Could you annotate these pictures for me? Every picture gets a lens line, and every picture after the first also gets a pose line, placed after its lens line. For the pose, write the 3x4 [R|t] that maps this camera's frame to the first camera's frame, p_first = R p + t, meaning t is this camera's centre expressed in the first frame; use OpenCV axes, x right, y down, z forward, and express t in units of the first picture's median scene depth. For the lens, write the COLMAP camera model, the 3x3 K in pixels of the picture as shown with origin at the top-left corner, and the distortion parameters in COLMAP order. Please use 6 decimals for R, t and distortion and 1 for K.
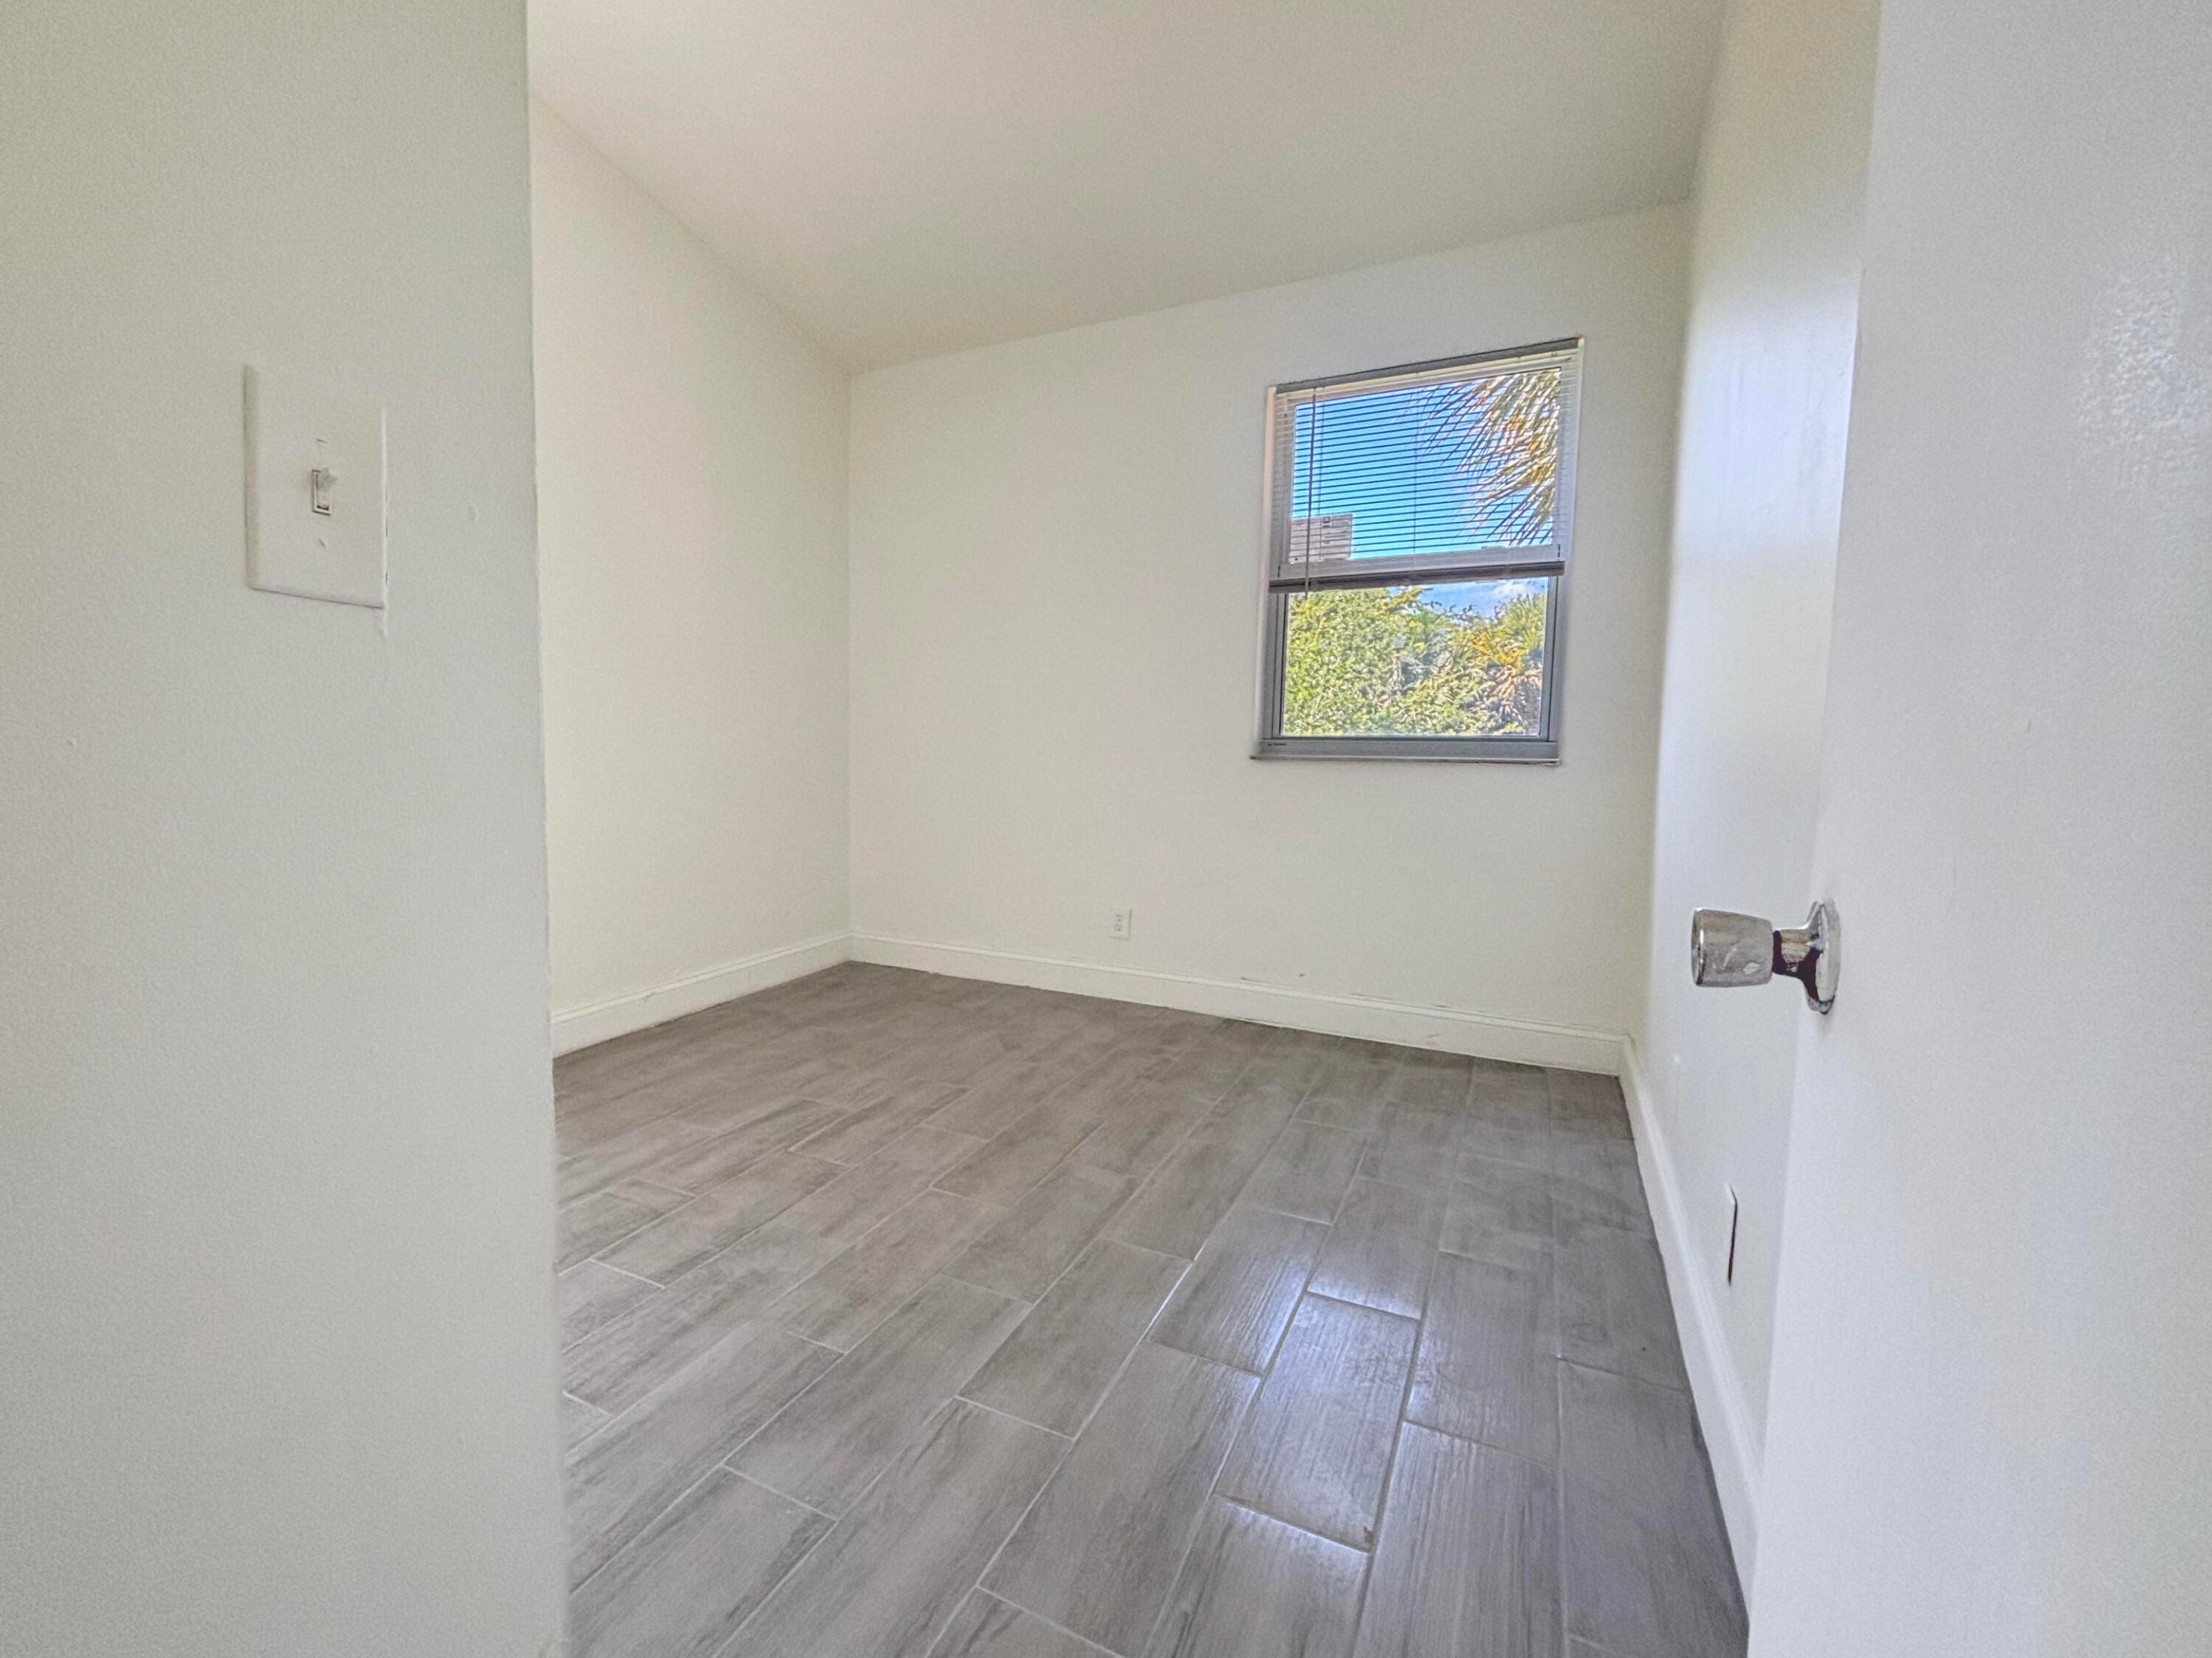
lens RADIAL K [[888.1, 0, 1111.2], [0, 888.1, 827.4], [0, 0, 1]] dist [-0.001309, -0.000095]
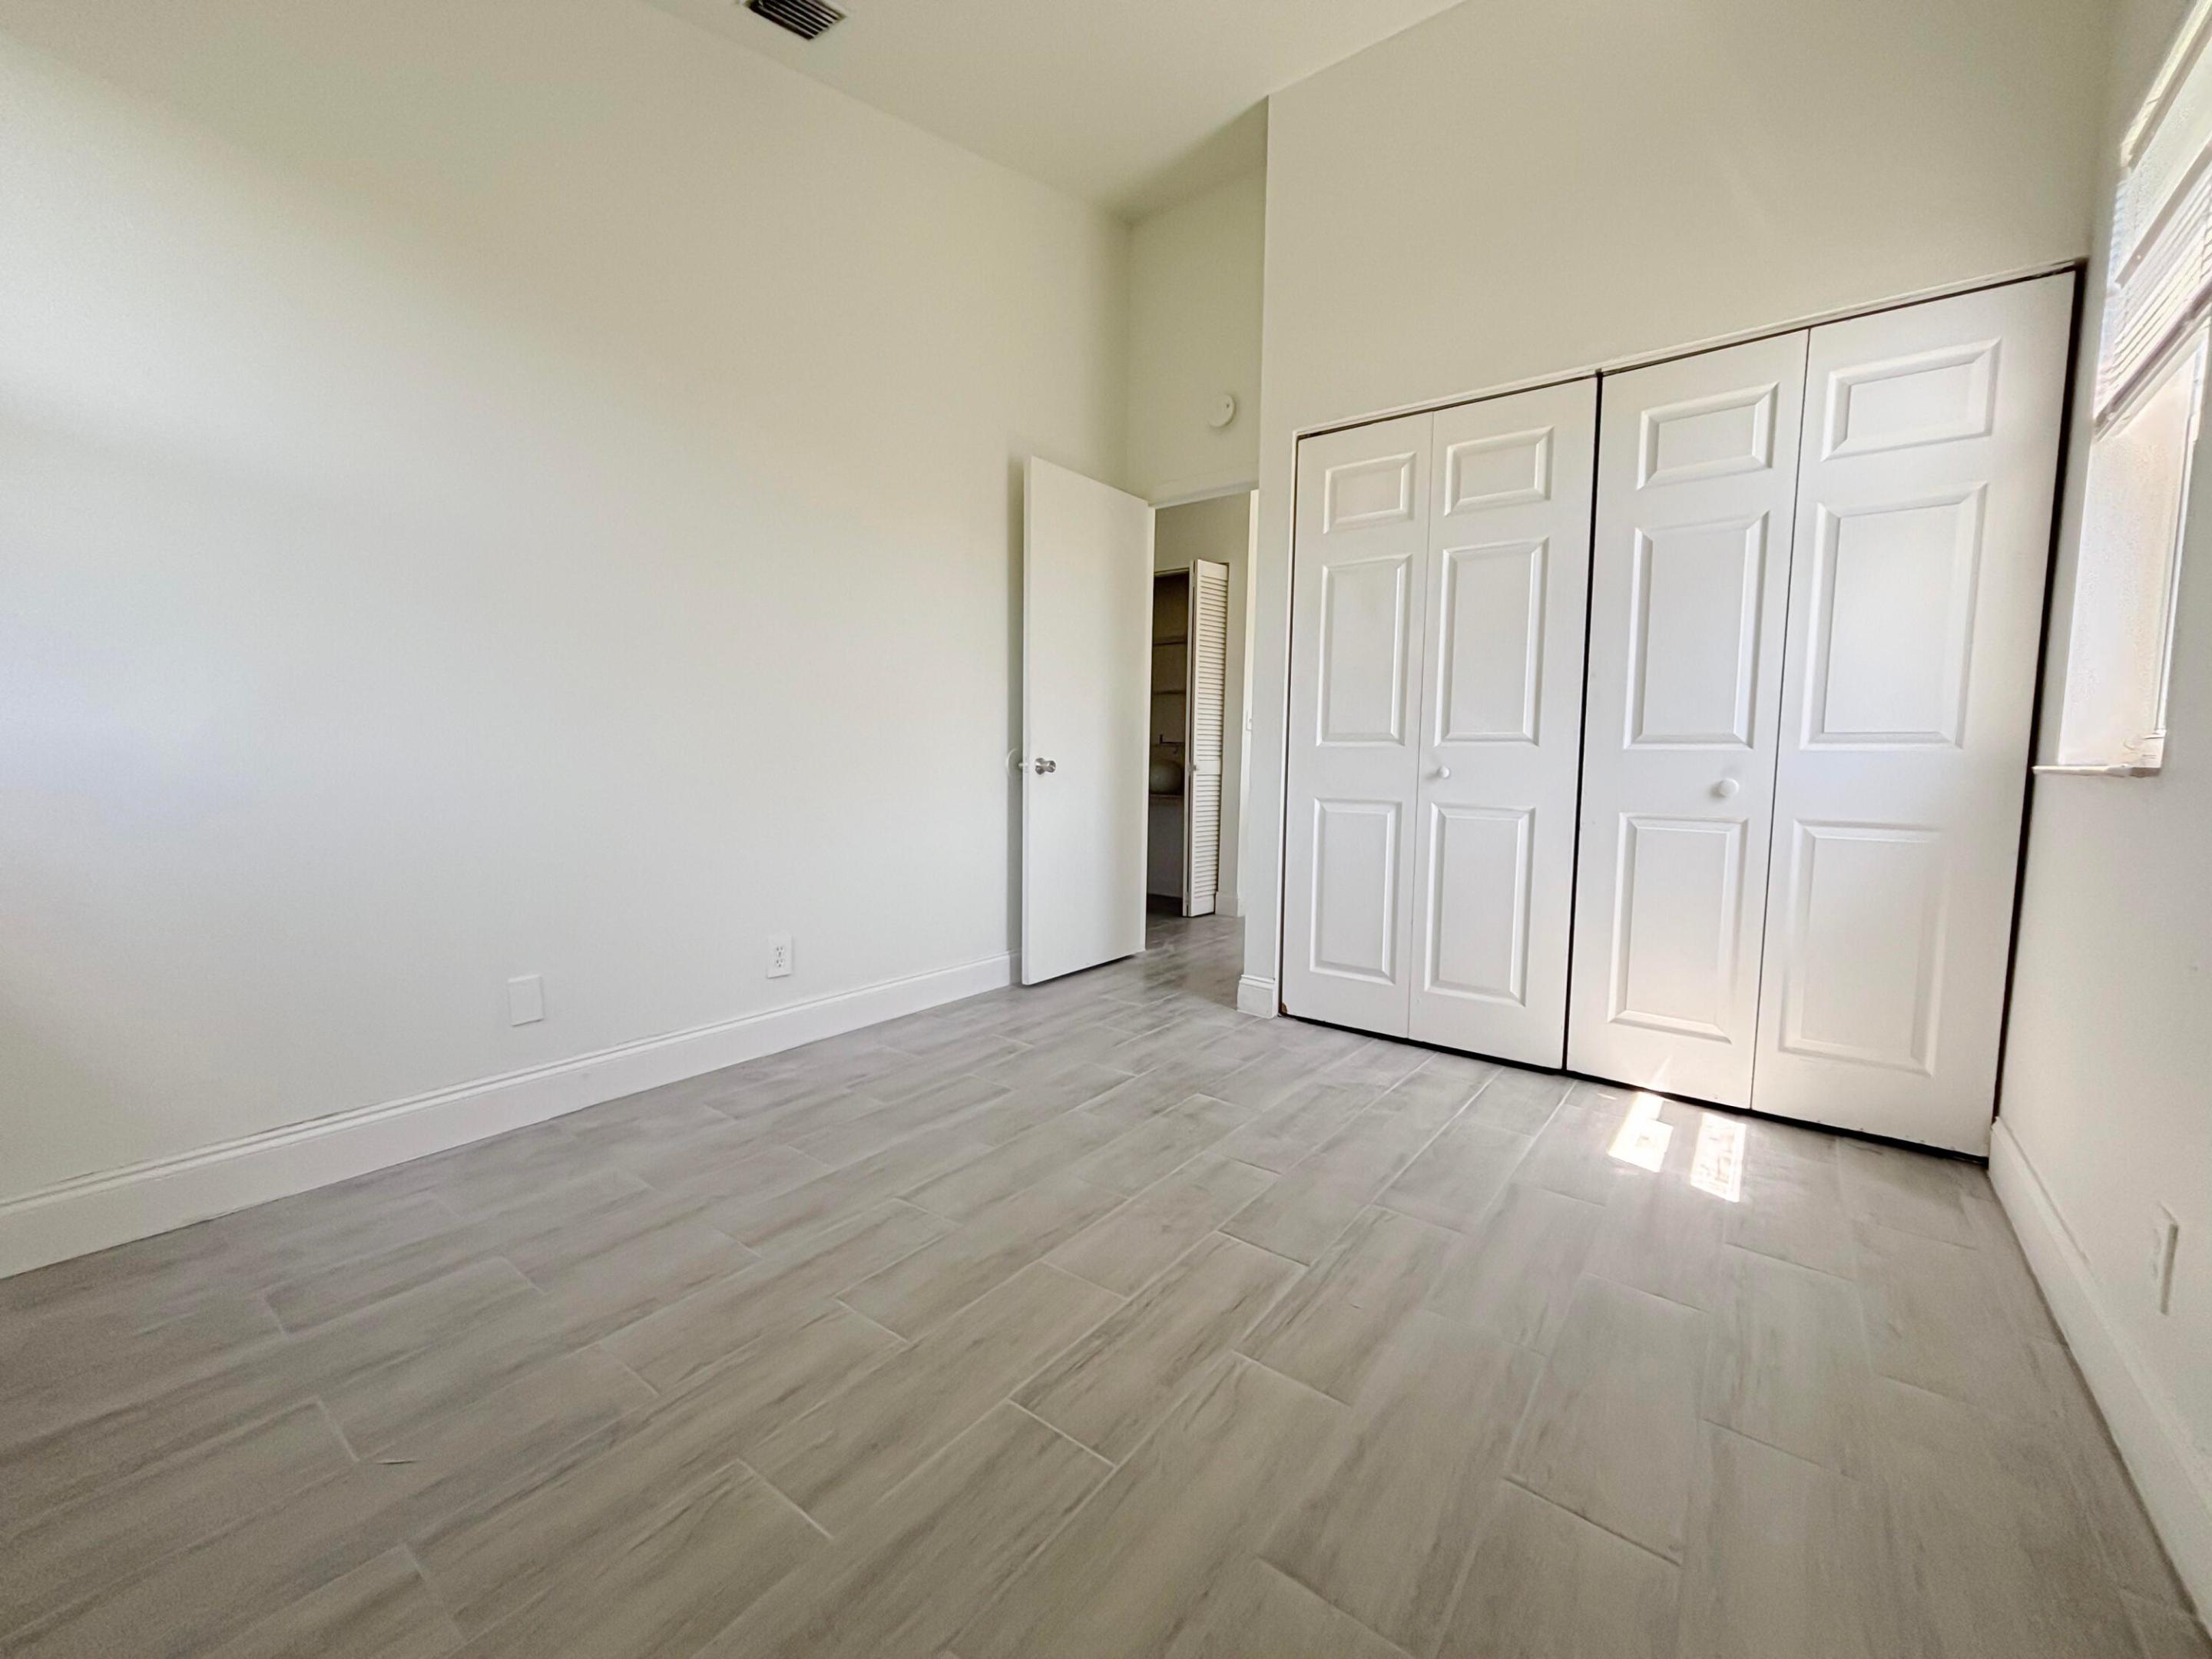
lens RADIAL K [[888.2, 0, 1111.2], [0, 888.2, 827.9], [0, 0, 1]] dist [-0.001309, -0.000095]
pose [[-0.952939, -0.050840, 0.298869, -0.420892], [0.003378, 0.983996, 0.178157, -0.128487], [-0.303143, 0.170782, -0.937517, 1.722296]]
